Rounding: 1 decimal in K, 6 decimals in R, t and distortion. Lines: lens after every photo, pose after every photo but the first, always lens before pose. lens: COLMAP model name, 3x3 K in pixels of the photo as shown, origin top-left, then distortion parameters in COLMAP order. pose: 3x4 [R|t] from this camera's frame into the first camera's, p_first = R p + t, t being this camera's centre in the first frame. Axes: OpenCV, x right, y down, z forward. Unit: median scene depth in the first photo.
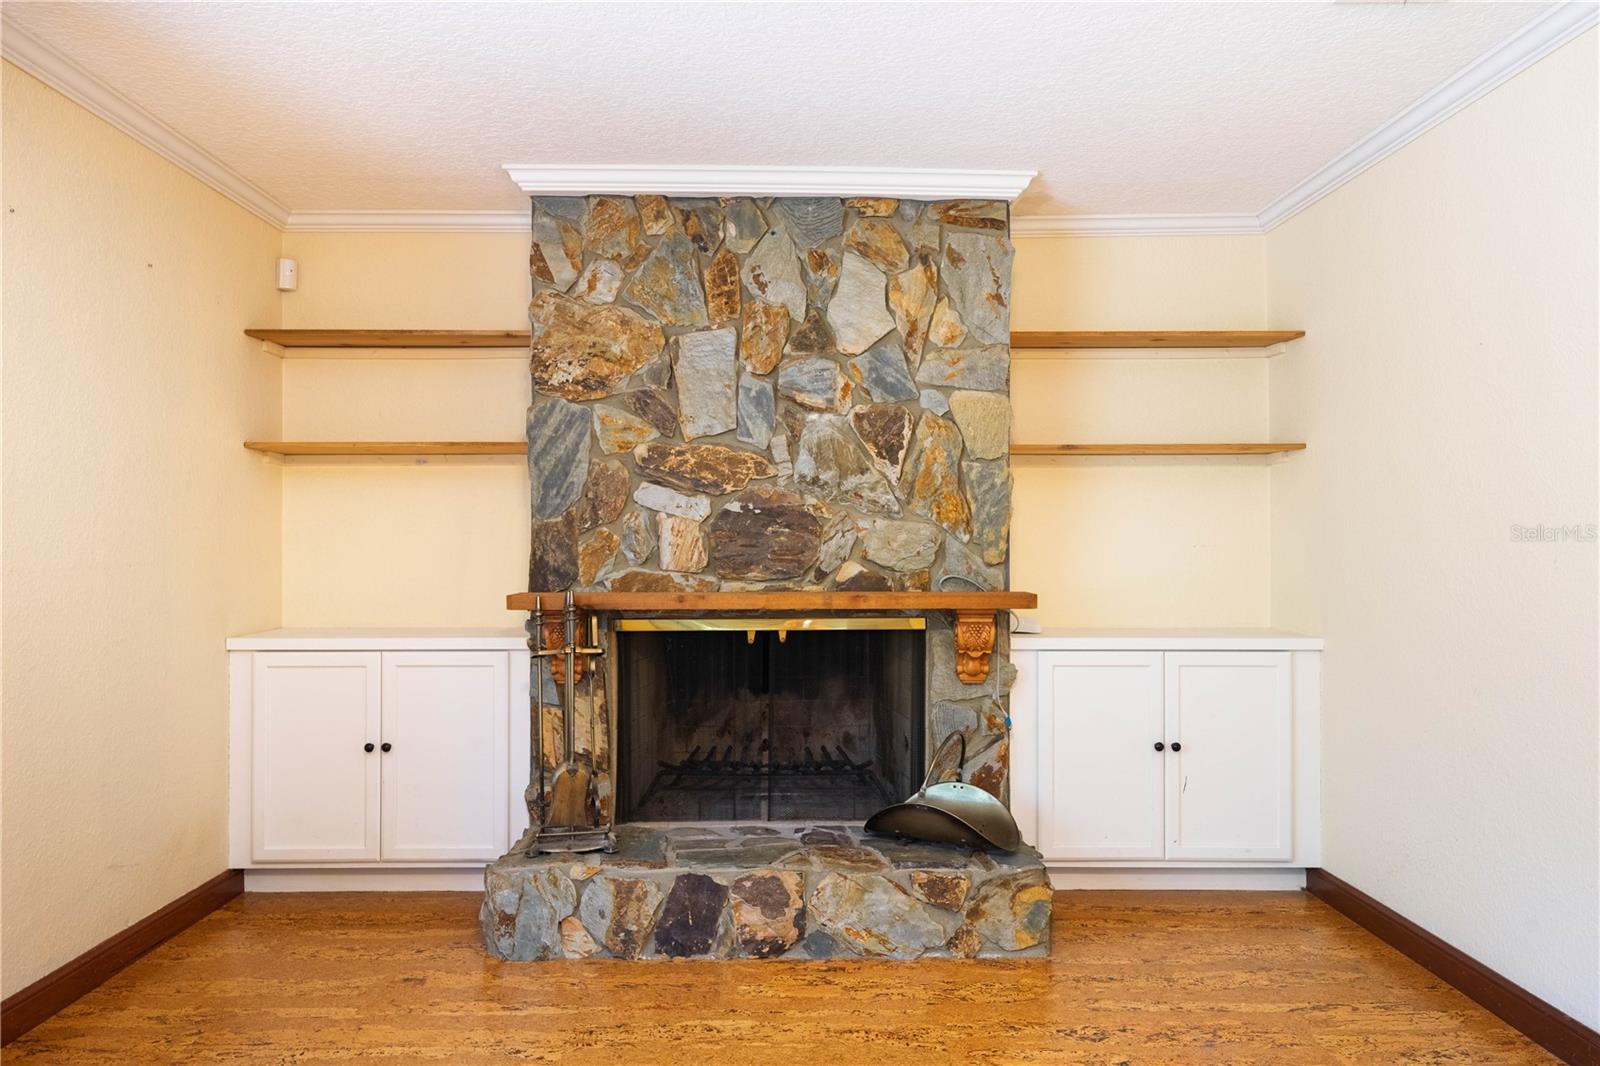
lens RADIAL K [[1069.3, 0, 798.5], [0, 1069.3, 535.8], [0, 0, 1]] dist [0.005058, 0.001214]
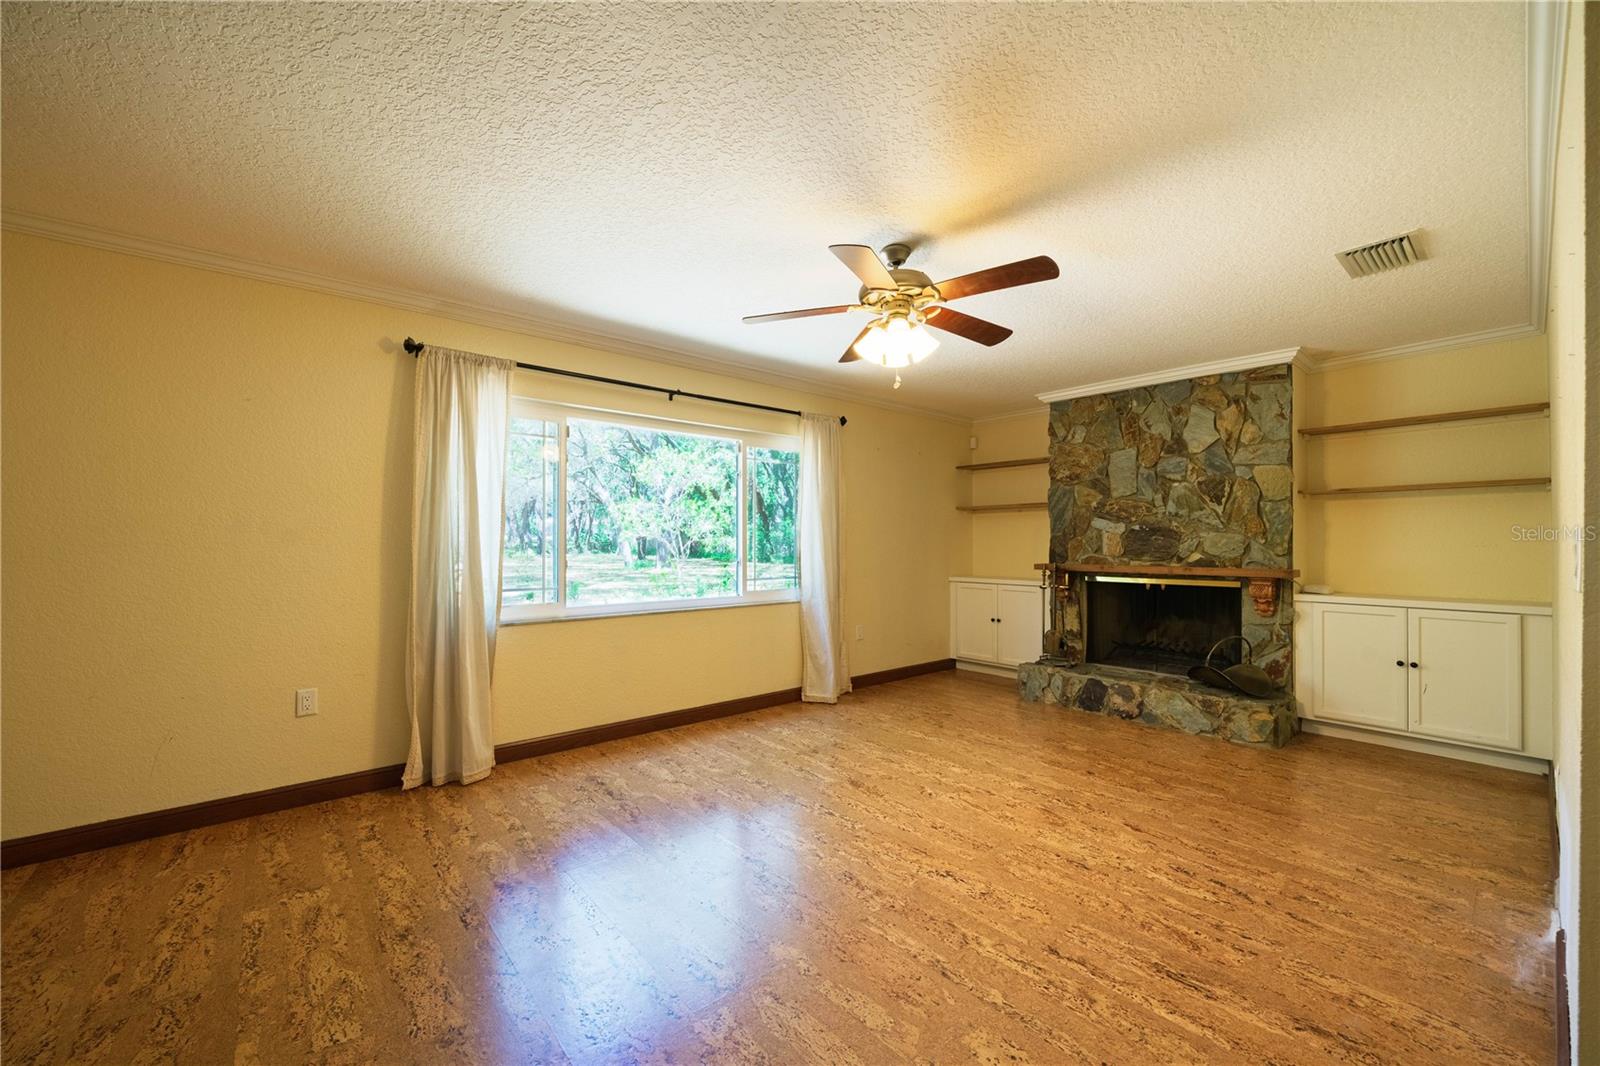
lens RADIAL K [[628.8, 0, 798.0], [0, 628.8, 556.4], [0, 0, 1]] dist [-0.002007, -0.000331]
pose [[0.641759, 0.017036, -0.766717, 0.494065], [0.004119, 0.999662, 0.025660, -0.003284], [0.766895, -0.019626, 0.641473, -0.382977]]
